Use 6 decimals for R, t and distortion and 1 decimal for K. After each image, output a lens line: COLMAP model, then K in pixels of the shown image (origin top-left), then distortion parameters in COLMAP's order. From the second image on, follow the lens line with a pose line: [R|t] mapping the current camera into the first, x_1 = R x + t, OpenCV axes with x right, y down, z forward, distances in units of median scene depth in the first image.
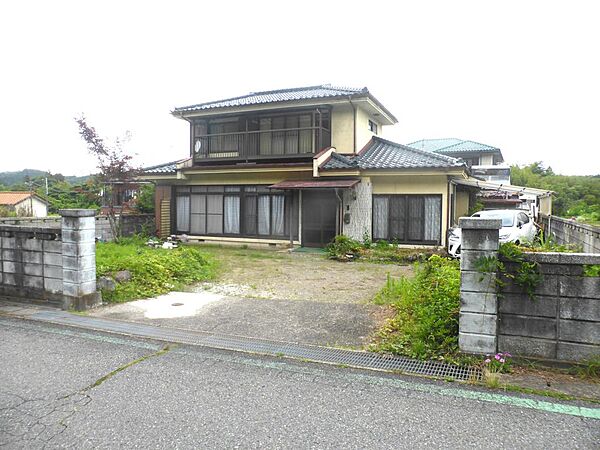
lens RADIAL K [[415.4, 0, 300.2], [0, 415.4, 224.2], [0, 0, 1]] dist [0.000067, 0.000137]
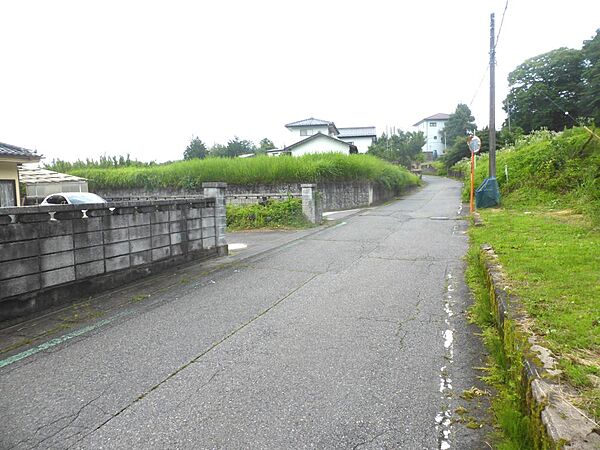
lens RADIAL K [[415.4, 0, 300.3], [0, 415.4, 225.2], [0, 0, 1]] dist [0.000067, 0.000137]
pose [[-0.041322, -0.095265, 0.994594, -1.808015], [0.078060, 0.992094, 0.098269, -0.010058], [-0.996092, 0.081698, -0.033559, 0.733388]]
